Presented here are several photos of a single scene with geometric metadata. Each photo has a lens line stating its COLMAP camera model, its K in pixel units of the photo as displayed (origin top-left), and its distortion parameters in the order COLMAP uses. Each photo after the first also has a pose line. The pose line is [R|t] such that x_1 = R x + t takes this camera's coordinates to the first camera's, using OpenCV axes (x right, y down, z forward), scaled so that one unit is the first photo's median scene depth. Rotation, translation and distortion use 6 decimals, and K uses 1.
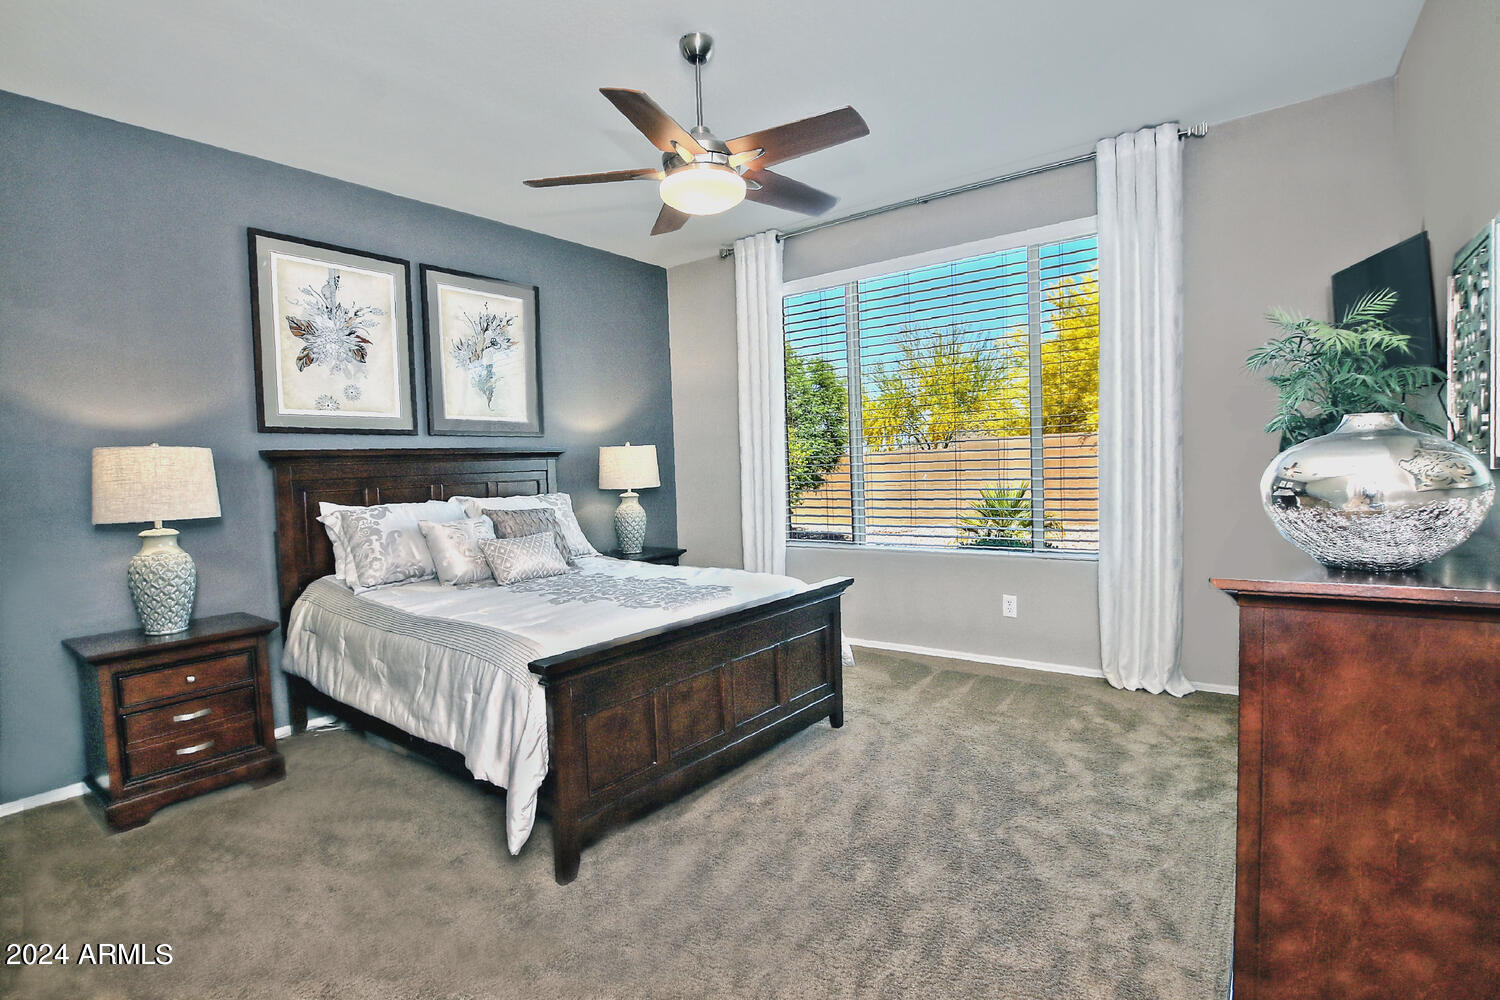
lens RADIAL K [[738.0, 0, 750.0], [0, 738.0, 500.0], [0, 0, 1]] dist [-0.002702, -0.000321]
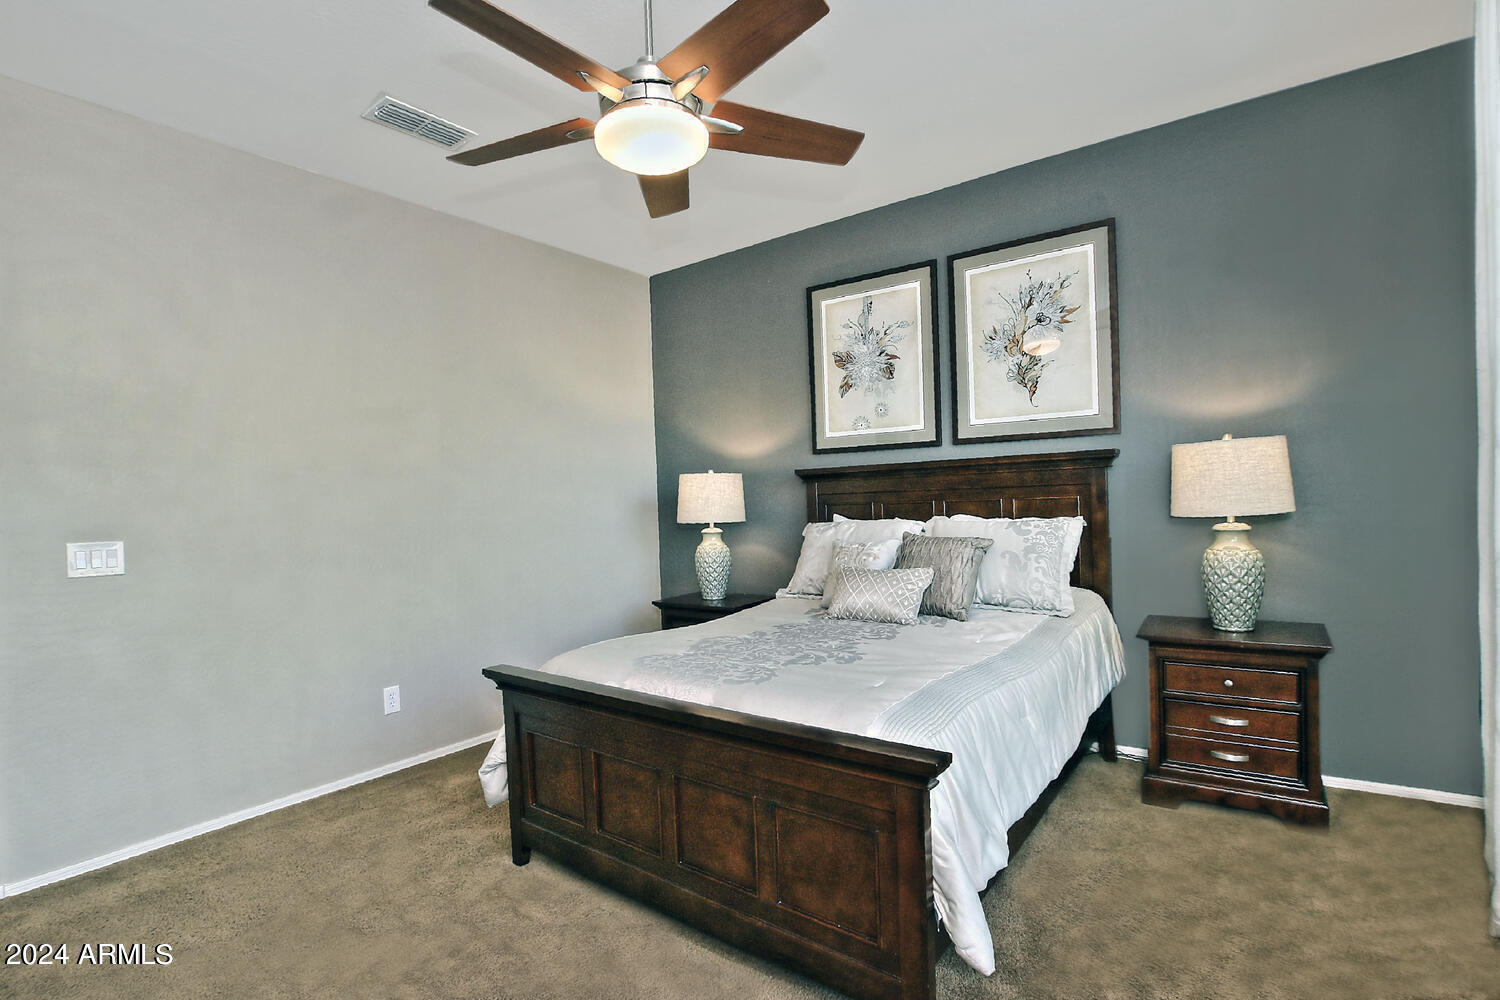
lens RADIAL K [[809.0, 0, 750.0], [0, 809.0, 500.0], [0, 0, 1]] dist [0.001501, 0.000023]
pose [[-0.025624, 0.040226, -0.998862, 0.574986], [-0.009945, 0.999130, 0.040492, -0.059079], [0.999622, 0.010972, -0.025201, 0.793074]]
